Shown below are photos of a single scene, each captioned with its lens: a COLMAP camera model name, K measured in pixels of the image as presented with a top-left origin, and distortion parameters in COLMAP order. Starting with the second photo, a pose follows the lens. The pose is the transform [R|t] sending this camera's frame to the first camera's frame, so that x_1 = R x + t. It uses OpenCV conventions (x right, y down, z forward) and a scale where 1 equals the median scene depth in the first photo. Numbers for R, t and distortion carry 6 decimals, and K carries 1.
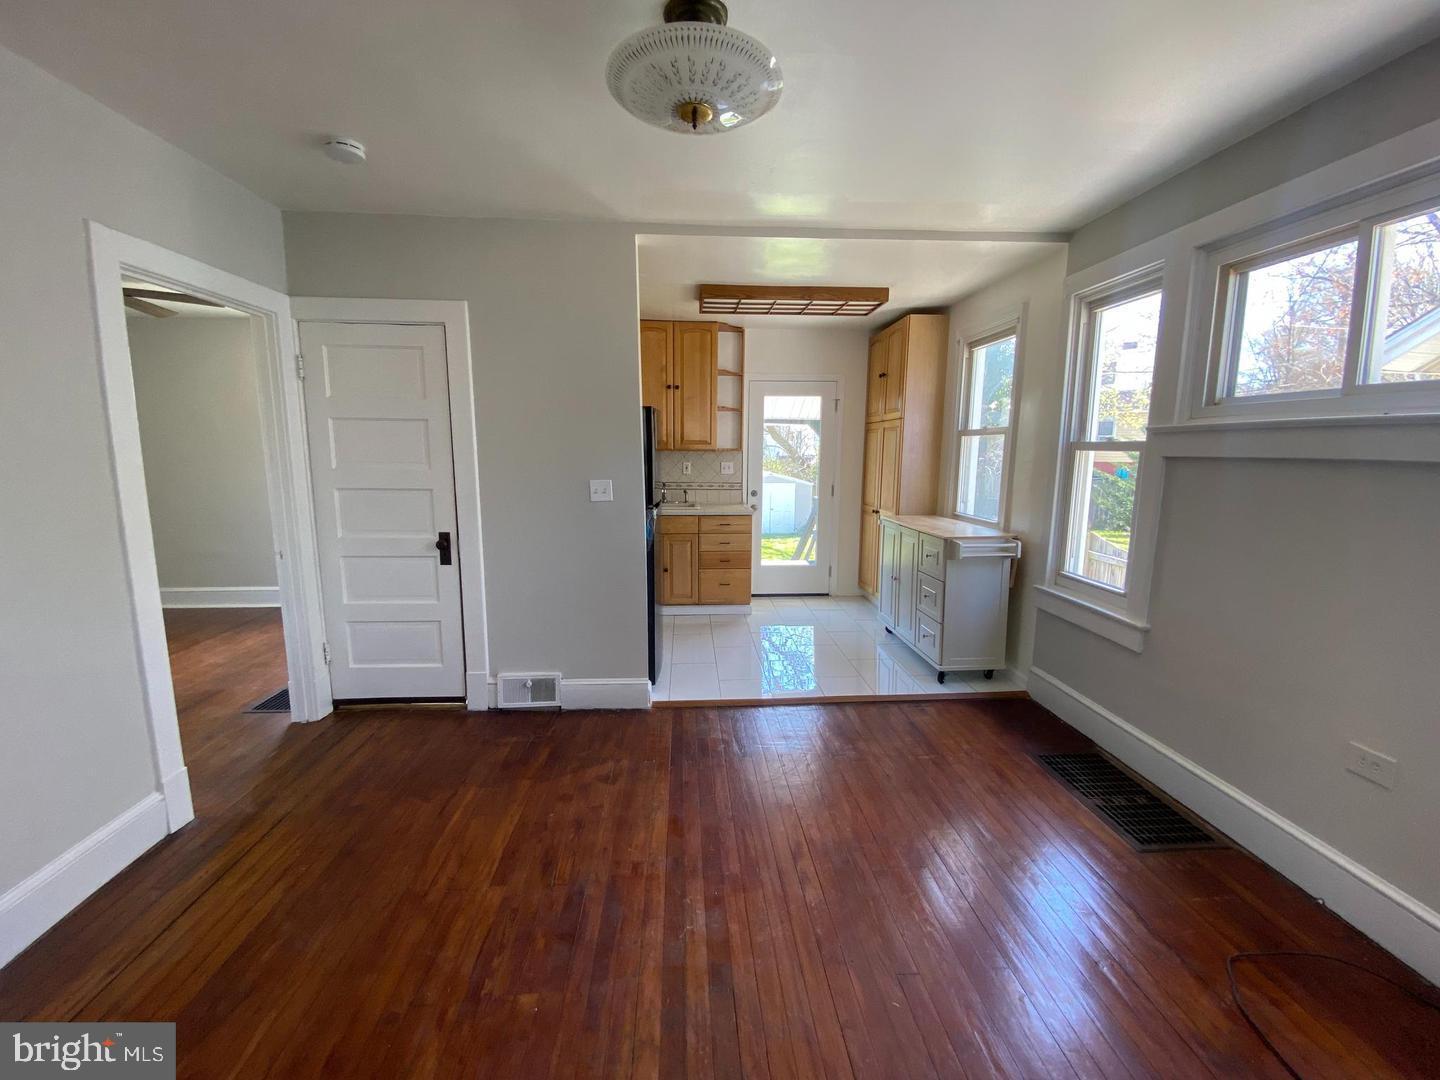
lens RADIAL K [[580.8, 0, 720.0], [0, 580.8, 540.0], [0, 0, 1]] dist [0.000237, 0.000001]
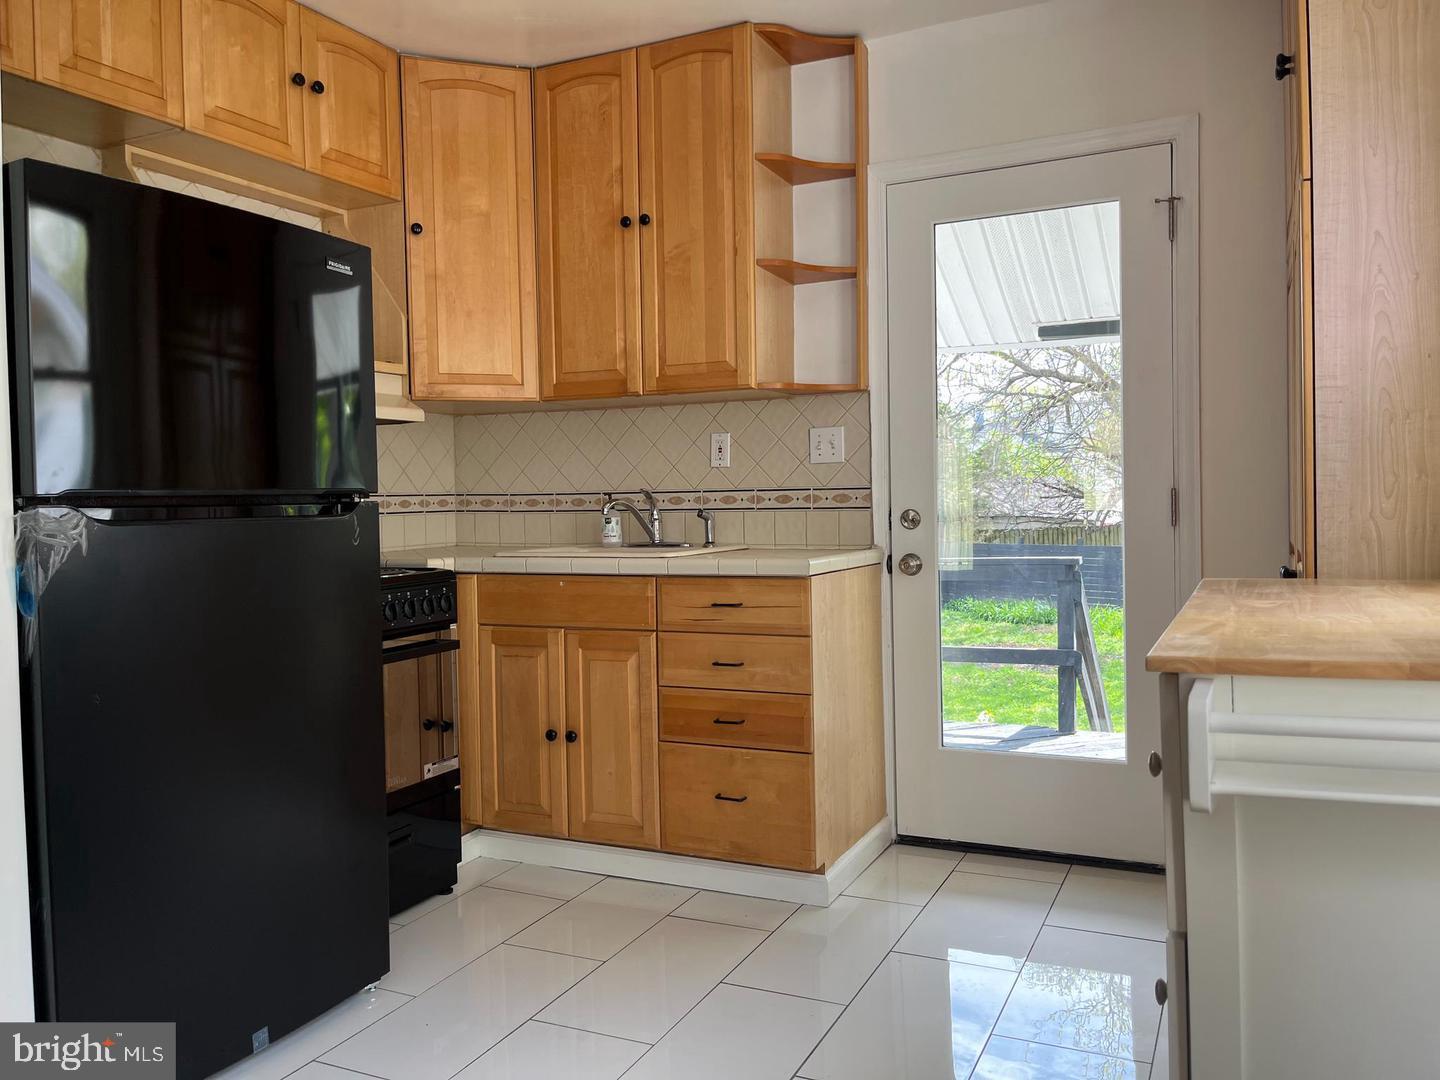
lens RADIAL K [[1103.8, 0, 720.0], [0, 1103.8, 540.0], [0, 0, 1]] dist [-0.046146, 0.000792]
pose [[0.879640, -0.008805, -0.475559, 0.285125], [-0.045271, 0.993740, -0.102136, -0.000804], [0.473481, 0.111372, 0.873734, 0.452790]]
